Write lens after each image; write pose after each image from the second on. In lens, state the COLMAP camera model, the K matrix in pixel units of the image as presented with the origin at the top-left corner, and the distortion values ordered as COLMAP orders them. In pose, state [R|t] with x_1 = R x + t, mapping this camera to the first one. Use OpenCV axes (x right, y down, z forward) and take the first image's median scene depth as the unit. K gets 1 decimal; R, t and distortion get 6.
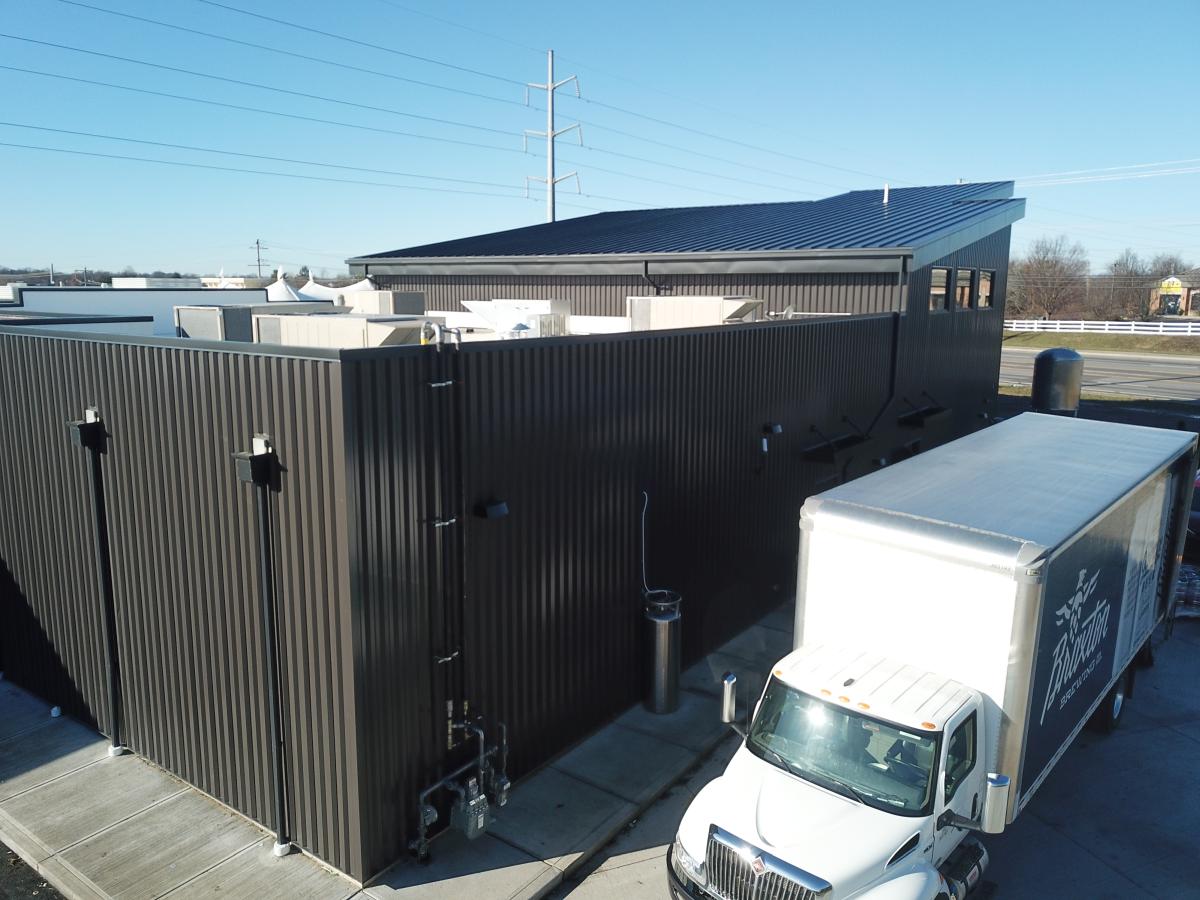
lens RADIAL K [[909.0, 0, 594.6], [0, 909.0, 442.7], [0, 0, 1]] dist [0.023688, -0.010027]
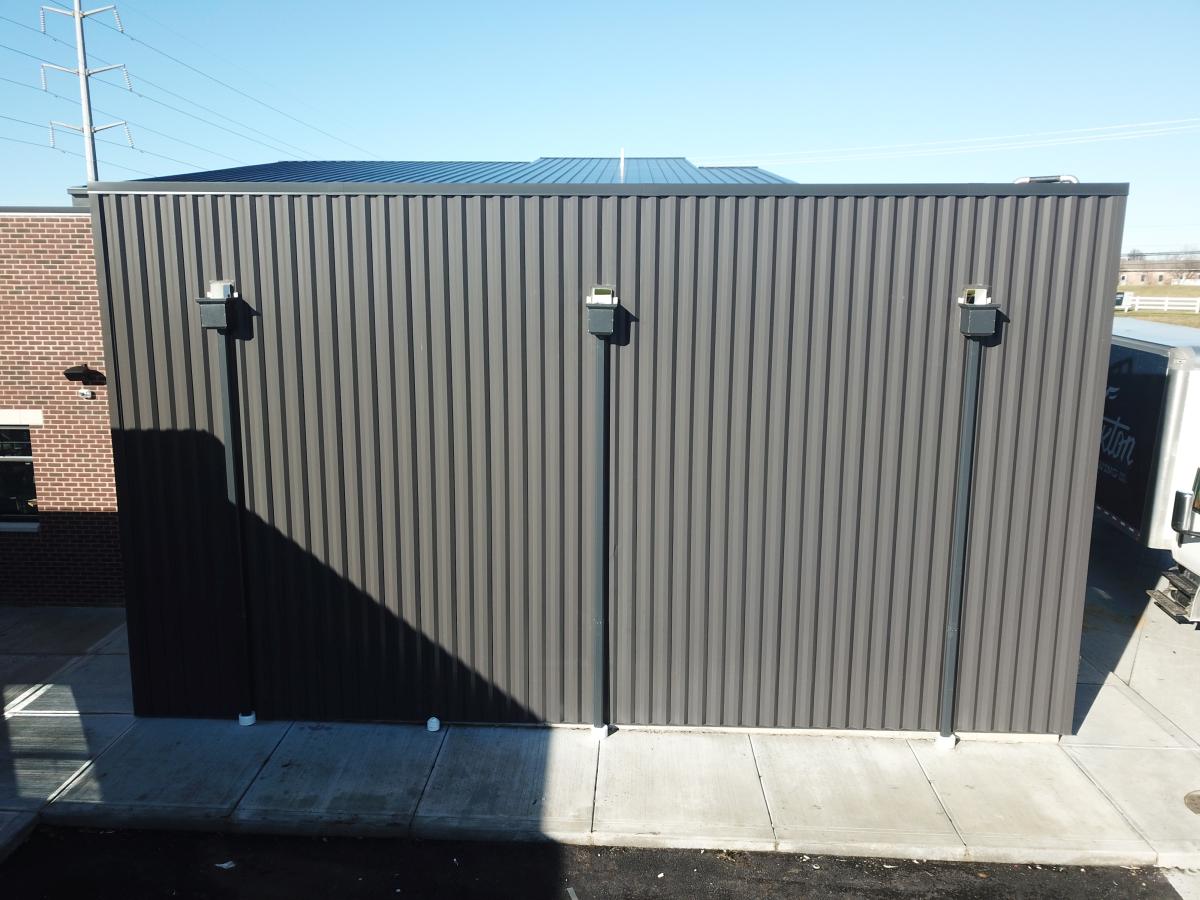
lens RADIAL K [[921.2, 0, 600.6], [0, 921.2, 443.8], [0, 0, 1]] dist [0.009813, -0.001220]
pose [[0.825036, -0.100270, 0.556113, -1.084773], [0.094146, 0.994767, 0.039689, 0.069705], [-0.557182, 0.019611, 0.830159, 0.396011]]
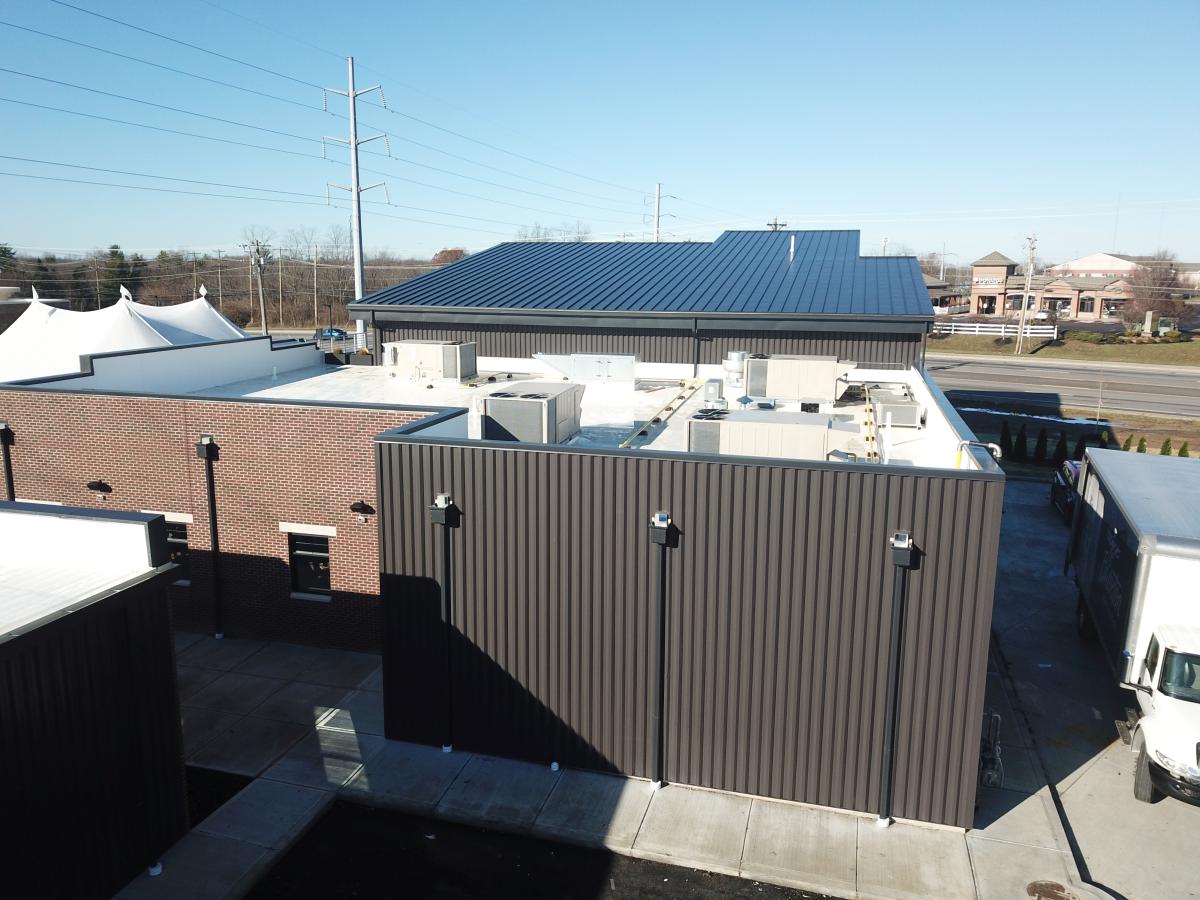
lens RADIAL K [[915.8, 0, 593.4], [0, 915.8, 446.3], [0, 0, 1]] dist [-0.002975, 0.005182]
pose [[0.935130, -0.063390, 0.348588, -1.161652], [0.055618, 0.997931, 0.032267, -0.189840], [-0.349912, -0.010786, 0.936720, -0.139402]]
